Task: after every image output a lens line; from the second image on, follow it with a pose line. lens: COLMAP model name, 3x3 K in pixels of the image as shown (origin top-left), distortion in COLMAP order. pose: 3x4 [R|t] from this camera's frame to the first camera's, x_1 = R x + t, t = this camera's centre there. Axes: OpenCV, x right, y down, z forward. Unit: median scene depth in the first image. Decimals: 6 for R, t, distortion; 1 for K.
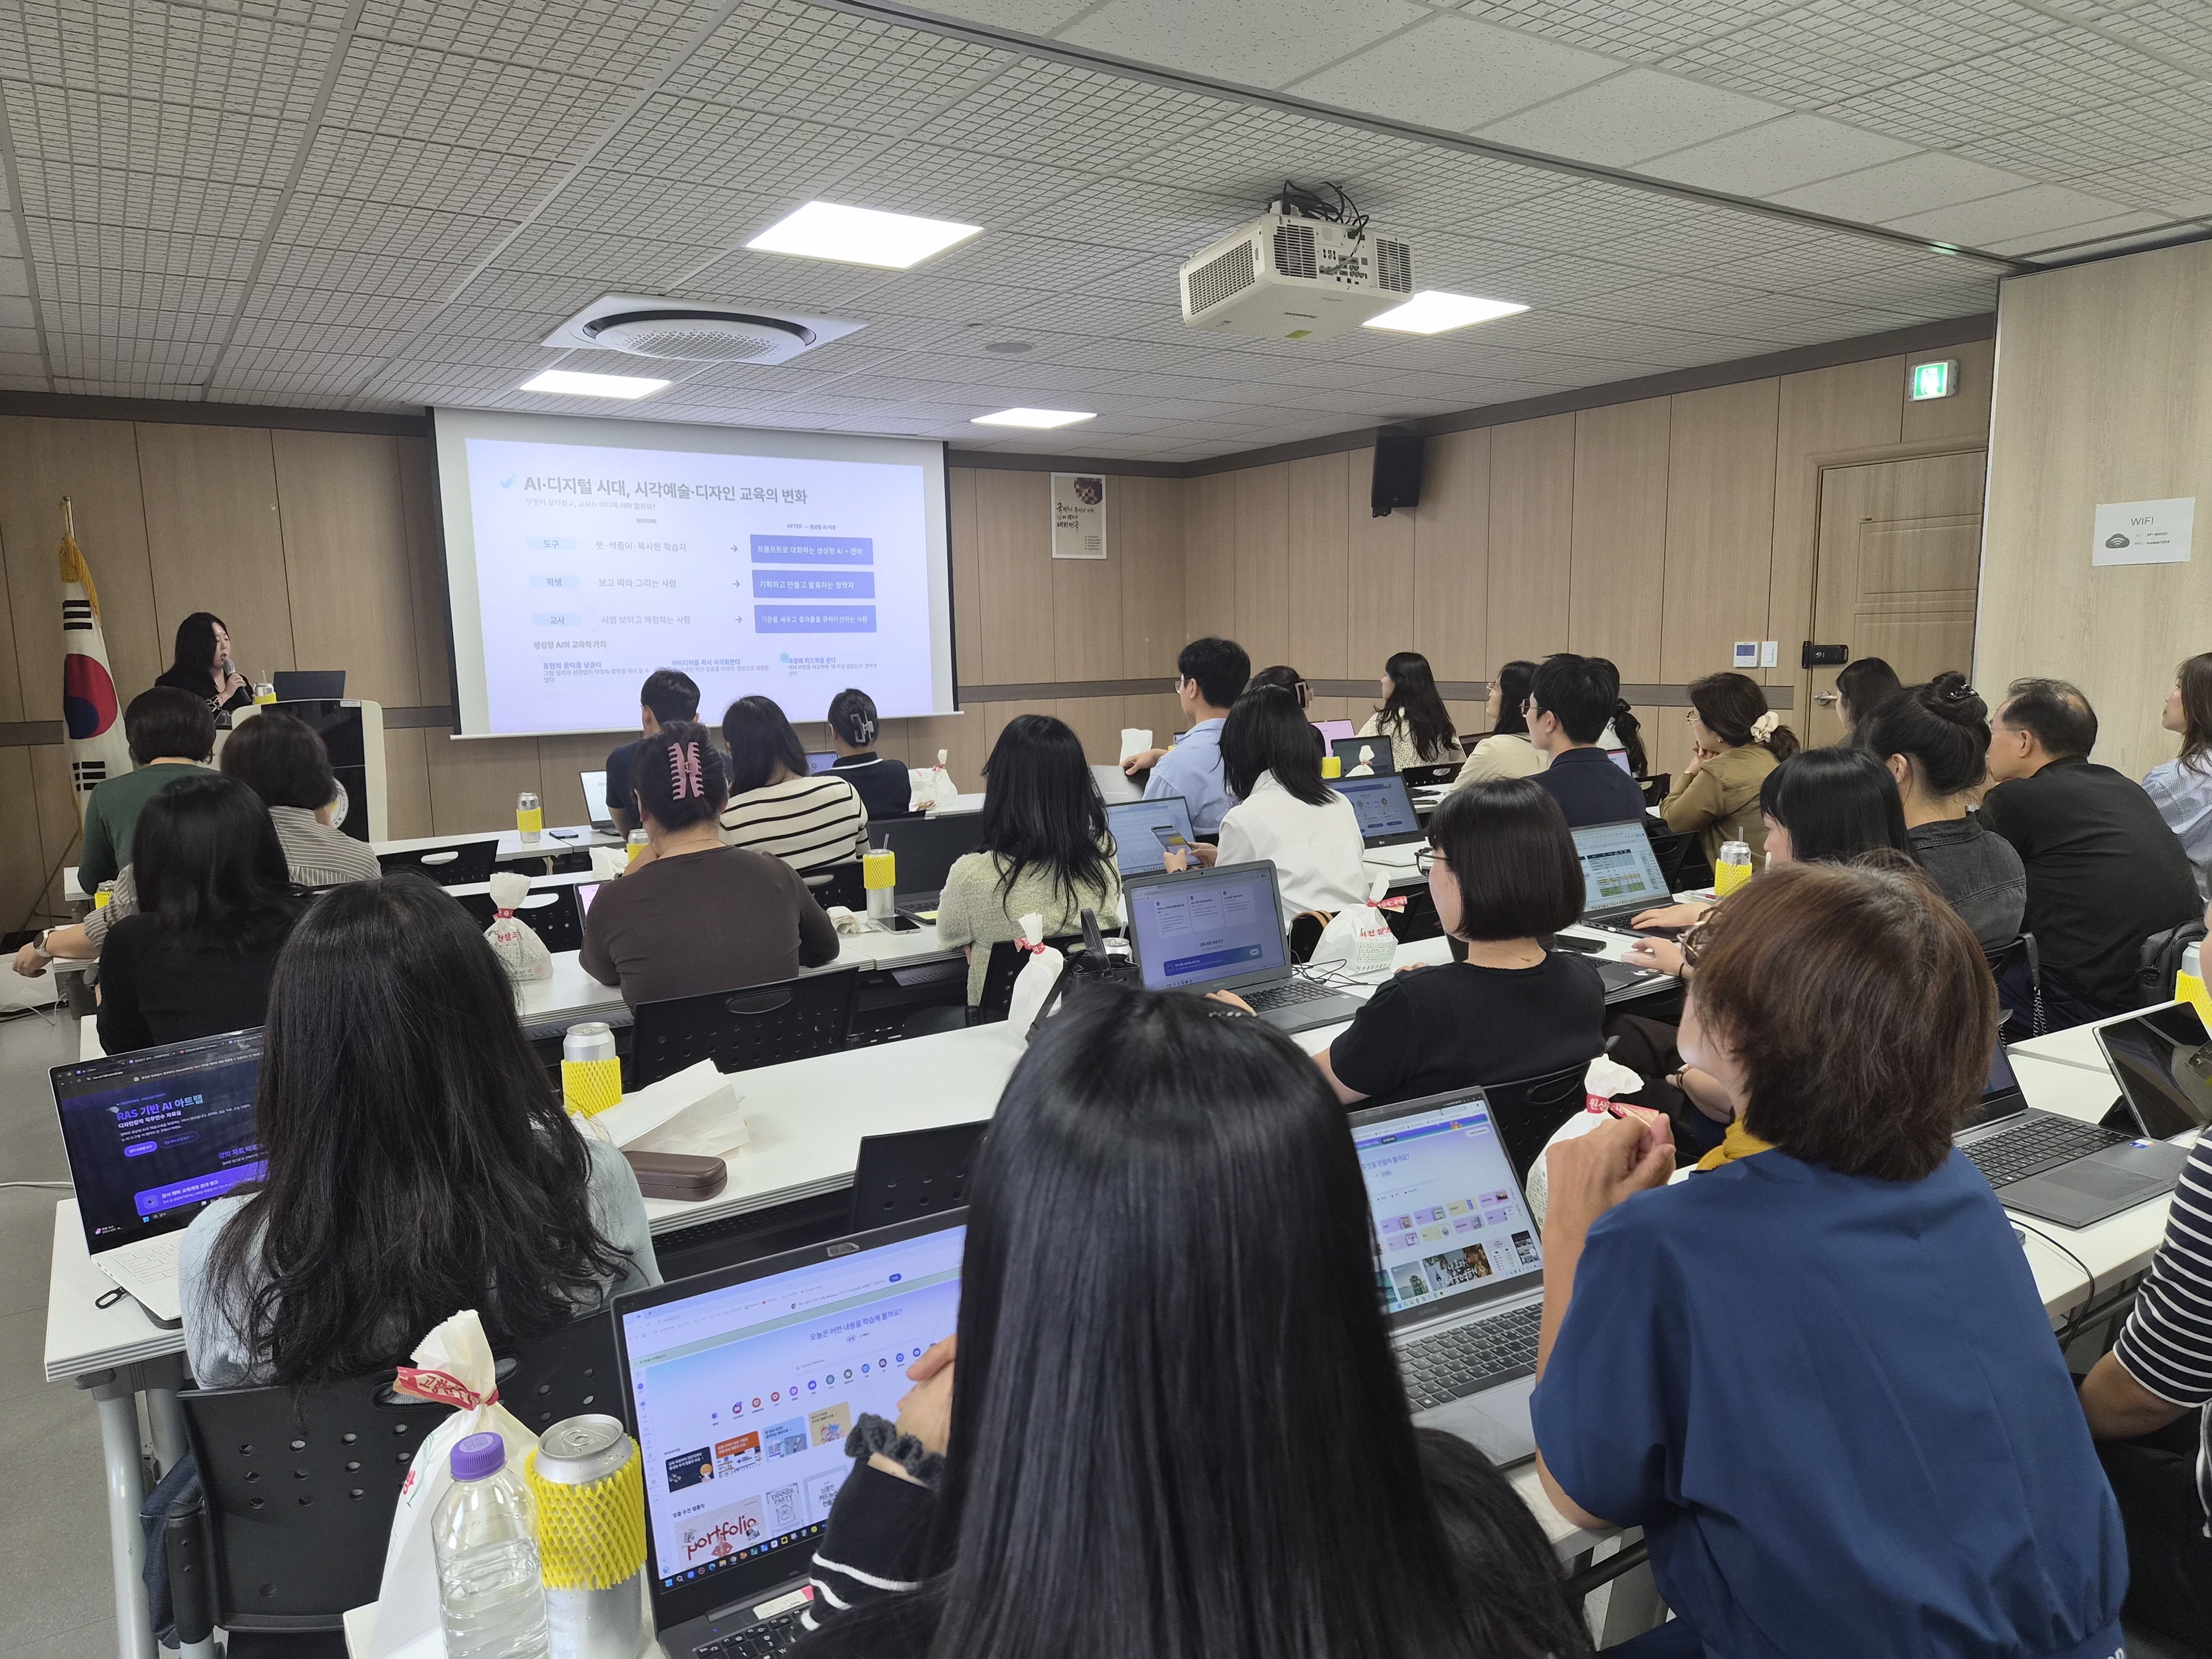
lens RADIAL K [[1490.7, 0, 1108.4], [0, 1490.7, 852.4], [0, 0, 1]] dist [0.056101, -0.042036]
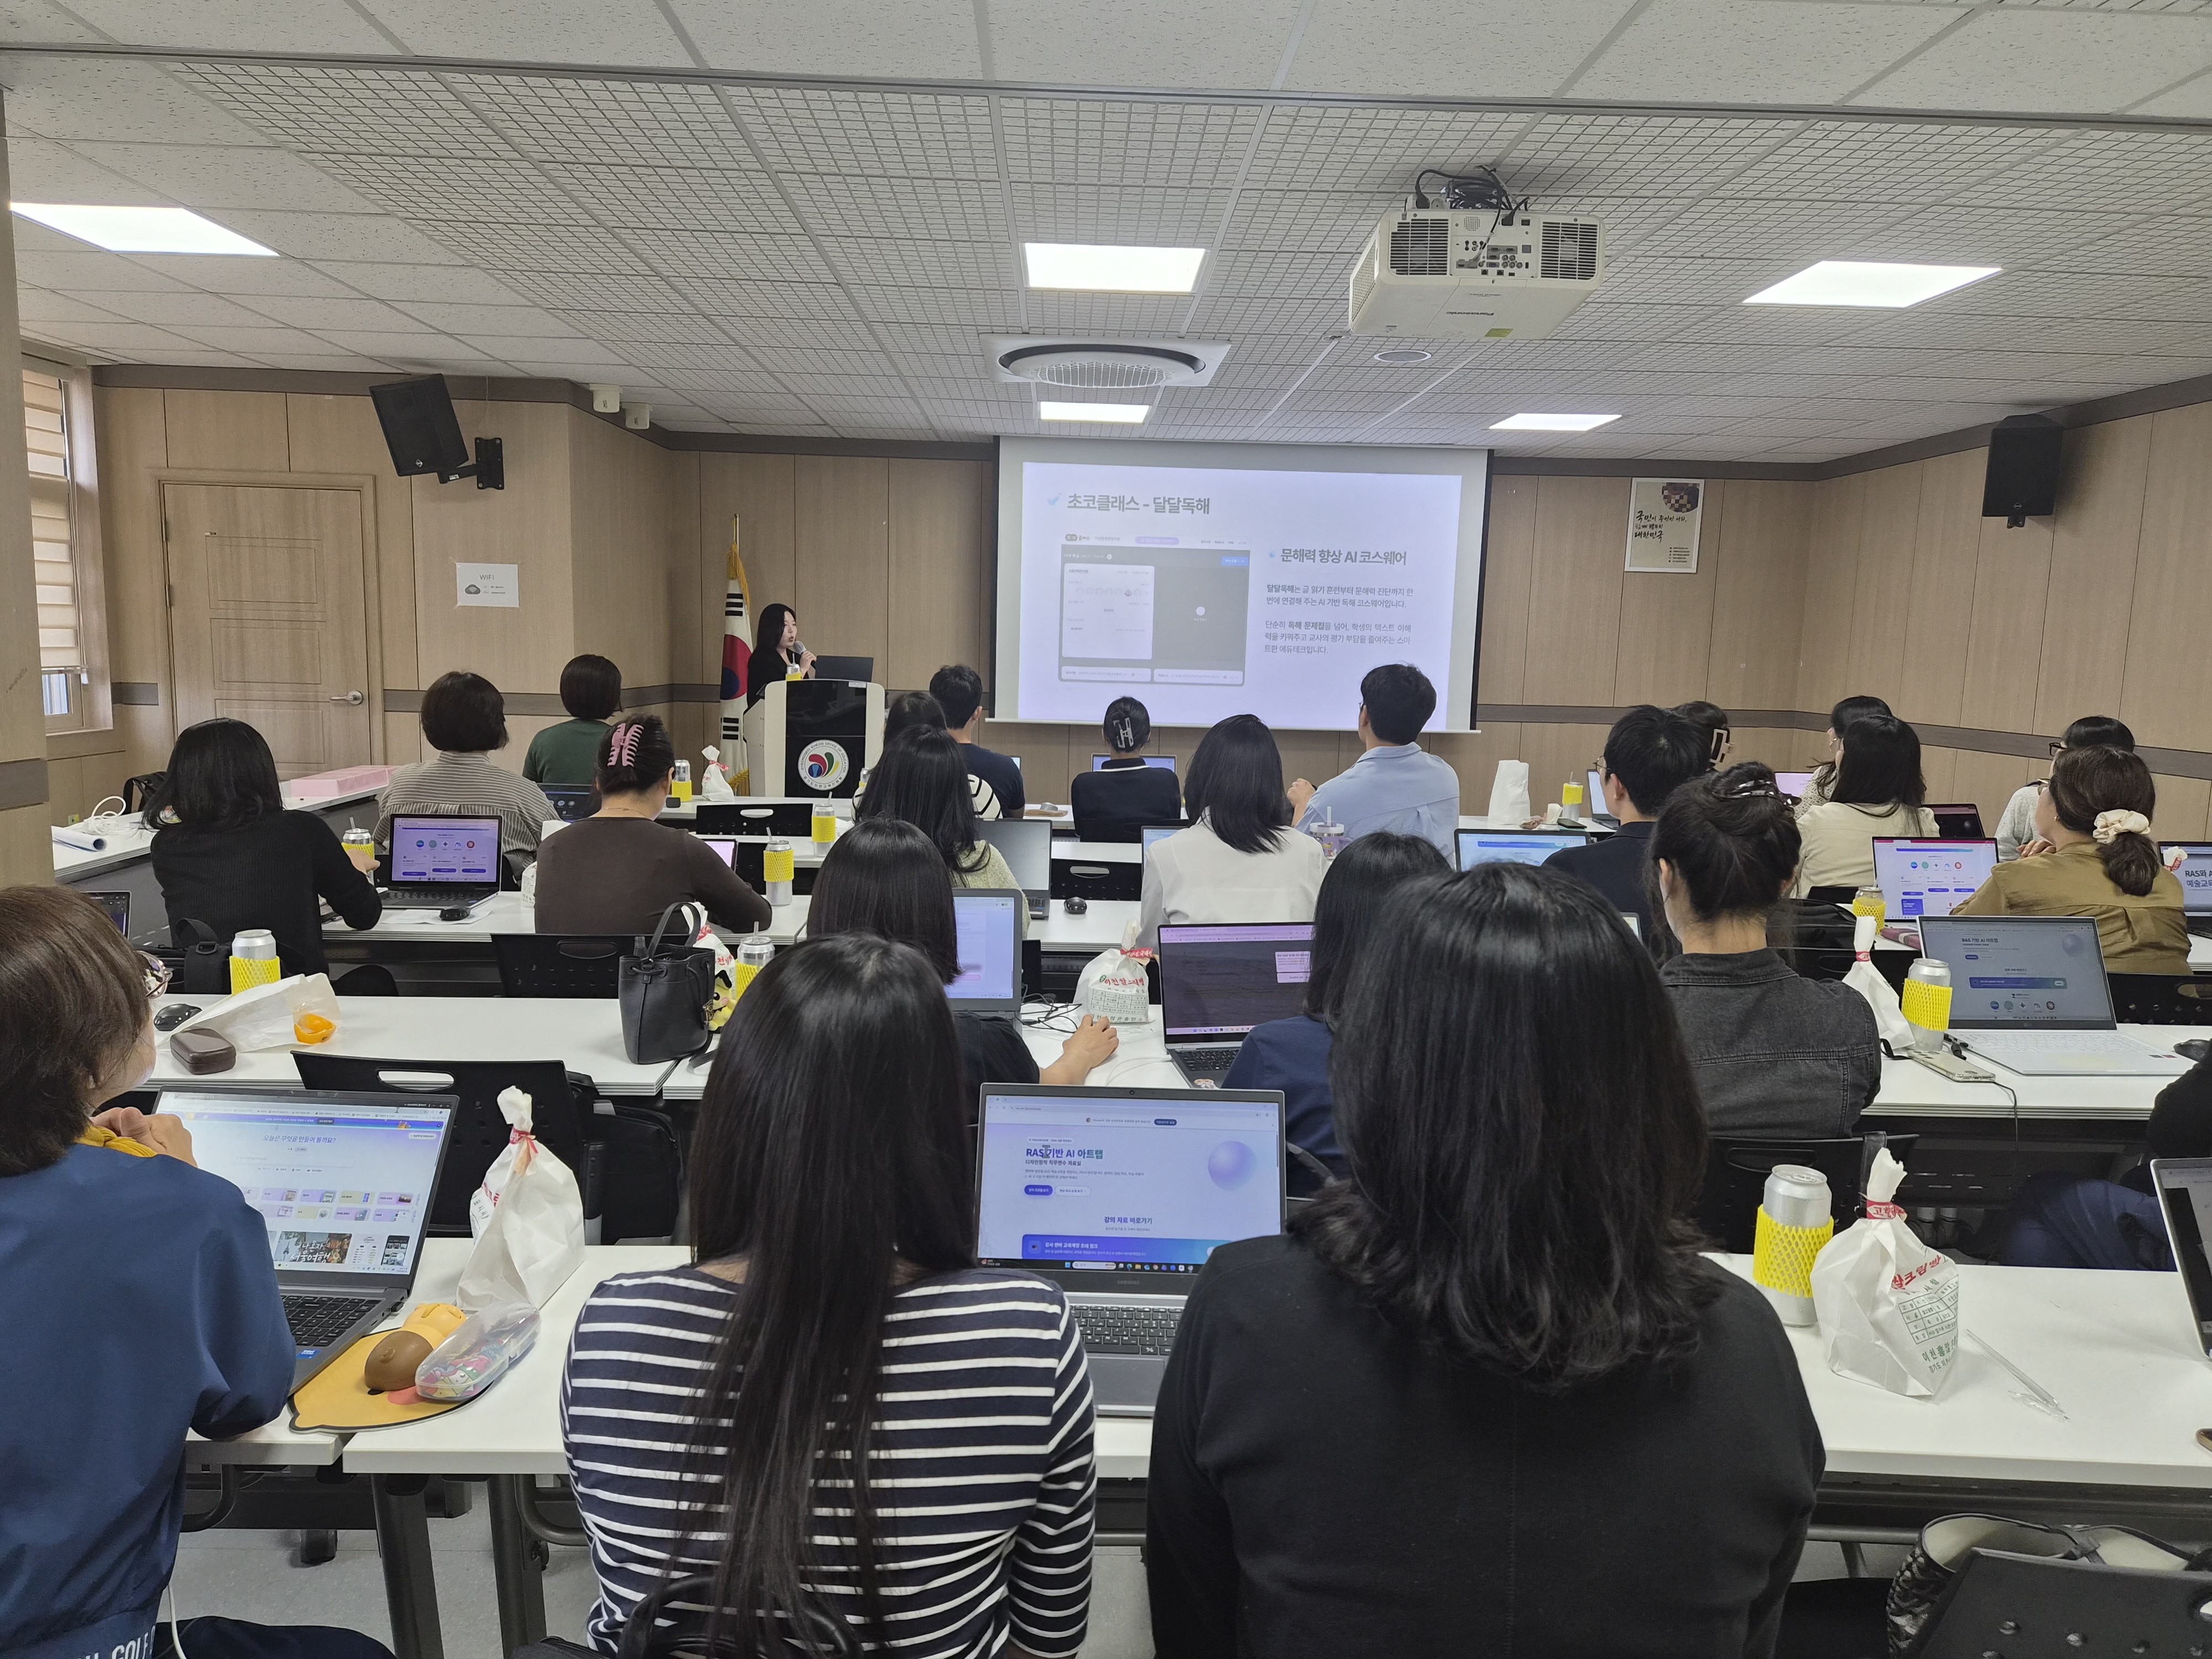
lens RADIAL K [[1498.1, 0, 1106.0], [0, 1498.1, 829.5], [0, 0, 1]] dist [0.063918, -0.058505]
pose [[0.840638, 0.111110, -0.530078, 0.352204], [-0.120700, 0.992550, 0.016634, -0.030367], [0.527977, 0.049997, 0.847786, 0.100892]]
